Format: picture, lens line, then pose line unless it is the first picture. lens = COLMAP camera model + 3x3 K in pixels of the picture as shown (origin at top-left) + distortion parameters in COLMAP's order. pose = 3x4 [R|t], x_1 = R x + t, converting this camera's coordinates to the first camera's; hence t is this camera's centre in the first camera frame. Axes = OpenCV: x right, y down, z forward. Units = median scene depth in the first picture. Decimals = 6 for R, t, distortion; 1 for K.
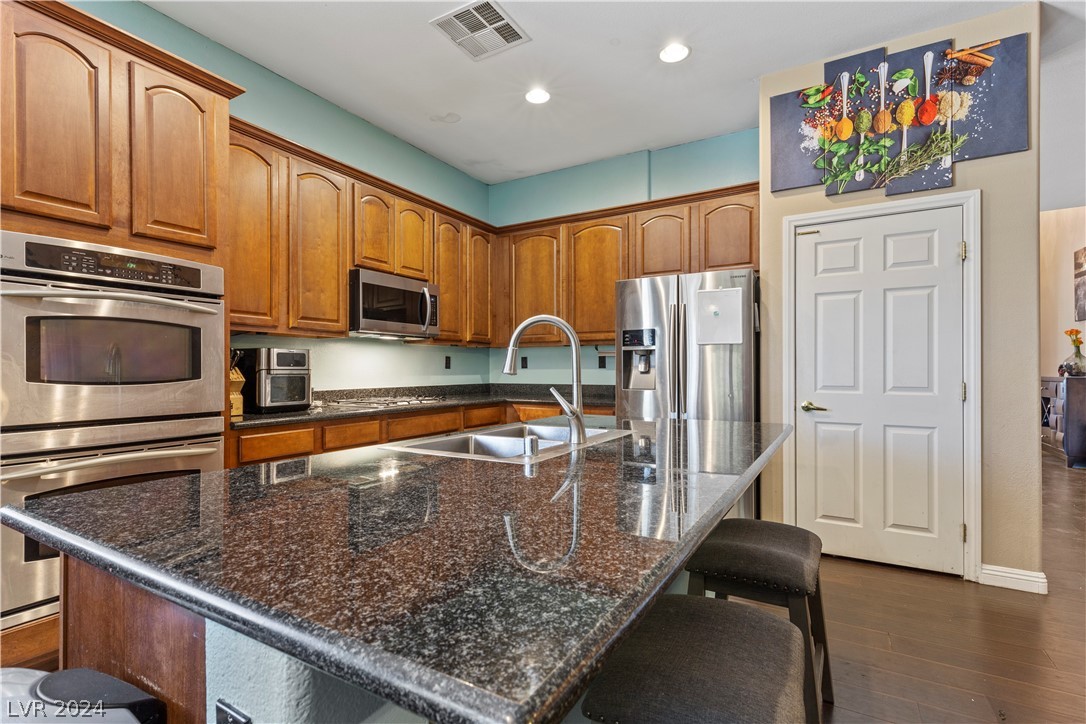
lens RADIAL K [[504.6, 0, 542.5], [0, 504.6, 371.0], [0, 0, 1]] dist [0.003606, 0.000026]
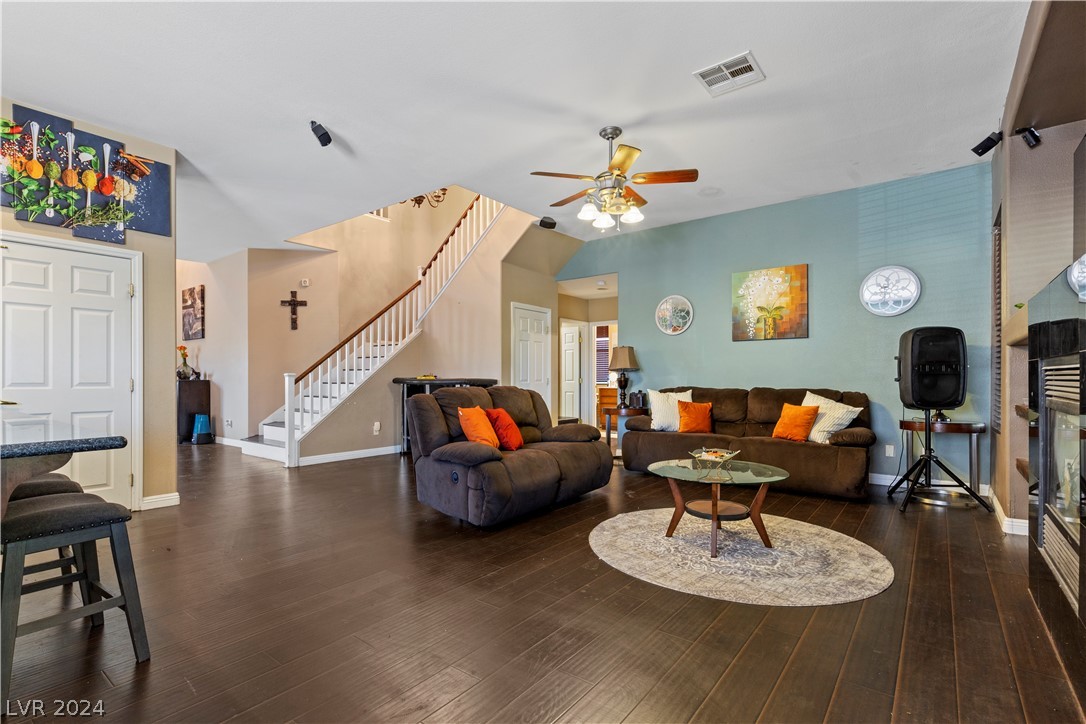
lens RADIAL K [[508.4, 0, 545.5], [0, 508.4, 377.4], [0, 0, 1]] dist [0.003041, 0.000091]
pose [[0.127187, 0.003059, 0.991874, -0.465350], [0.002380, 0.999991, -0.003389, 0.024606], [-0.991876, 0.002792, 0.127178, -0.369999]]
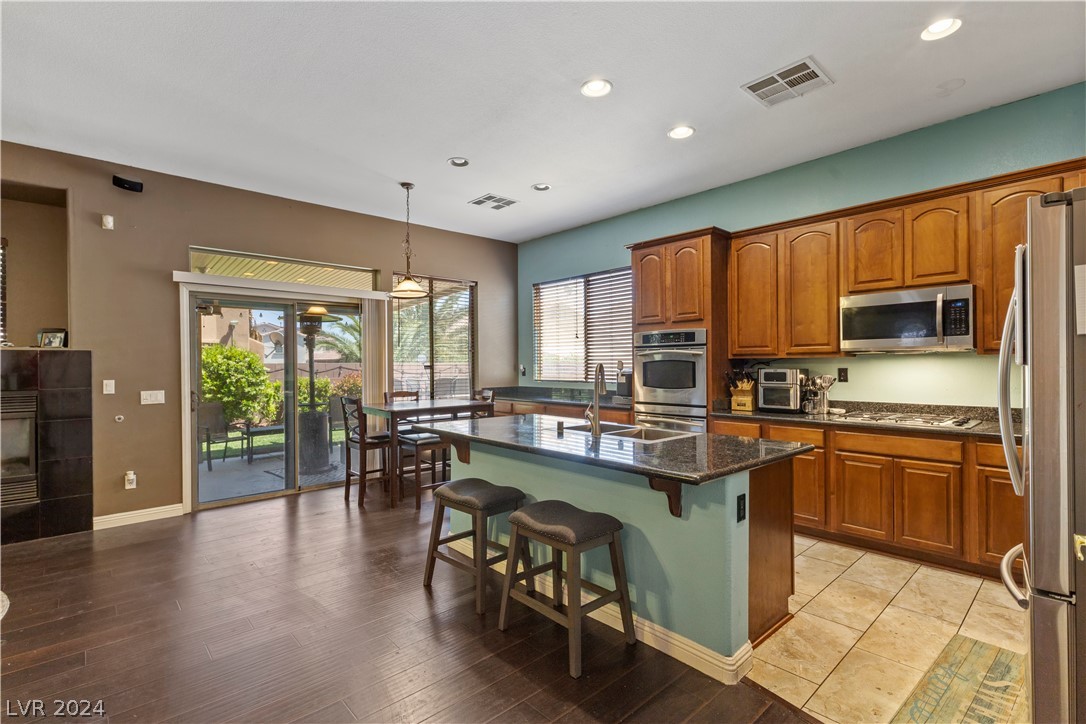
lens RADIAL K [[506.6, 0, 540.9], [0, 506.6, 365.3], [0, 0, 1]] dist [0.003819, 0.000353]
pose [[-0.302415, 0.005678, -0.953159, 1.068289], [0.007633, 0.999965, 0.003536, -0.064592], [0.953146, -0.006206, -0.302448, 0.792825]]
